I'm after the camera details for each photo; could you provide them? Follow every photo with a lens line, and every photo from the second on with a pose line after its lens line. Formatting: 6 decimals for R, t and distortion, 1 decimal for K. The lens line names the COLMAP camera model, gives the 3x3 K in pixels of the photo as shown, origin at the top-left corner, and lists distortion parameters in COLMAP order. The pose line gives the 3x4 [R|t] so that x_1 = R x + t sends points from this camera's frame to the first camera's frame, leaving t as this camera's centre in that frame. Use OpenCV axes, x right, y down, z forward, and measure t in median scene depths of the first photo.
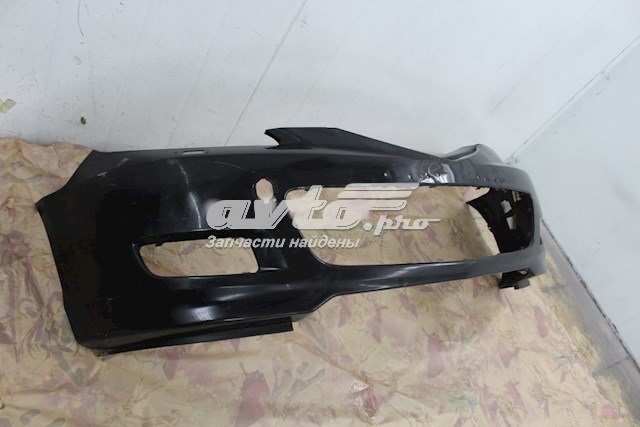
lens RADIAL K [[531.7, 0, 320.0], [0, 531.7, 213.5], [0, 0, 1]] dist [-0.185858, 0.169659]
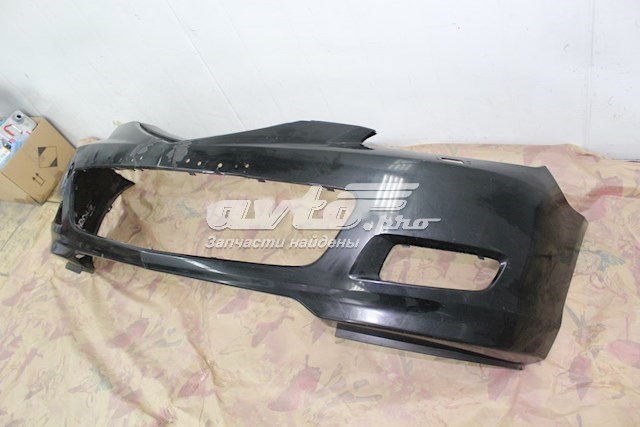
lens RADIAL K [[531.7, 0, 320.0], [0, 531.7, 213.5], [0, 0, 1]] dist [-0.185858, 0.169659]
pose [[0.406452, 0.058109, -0.911823, 1.128886], [-0.117399, 0.993024, 0.010952, -0.010695], [0.906099, 0.102596, 0.410438, 0.810167]]
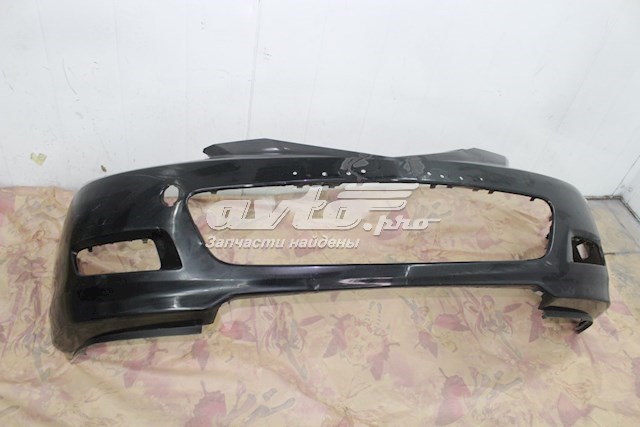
lens RADIAL K [[531.7, 0, 320.0], [0, 531.7, 213.5], [0, 0, 1]] dist [-0.185858, 0.169659]
pose [[0.914507, -0.089813, -0.394476, 0.456948], [0.016017, 0.982320, -0.186521, 0.151872], [0.404254, 0.164257, 0.899777, 0.134595]]
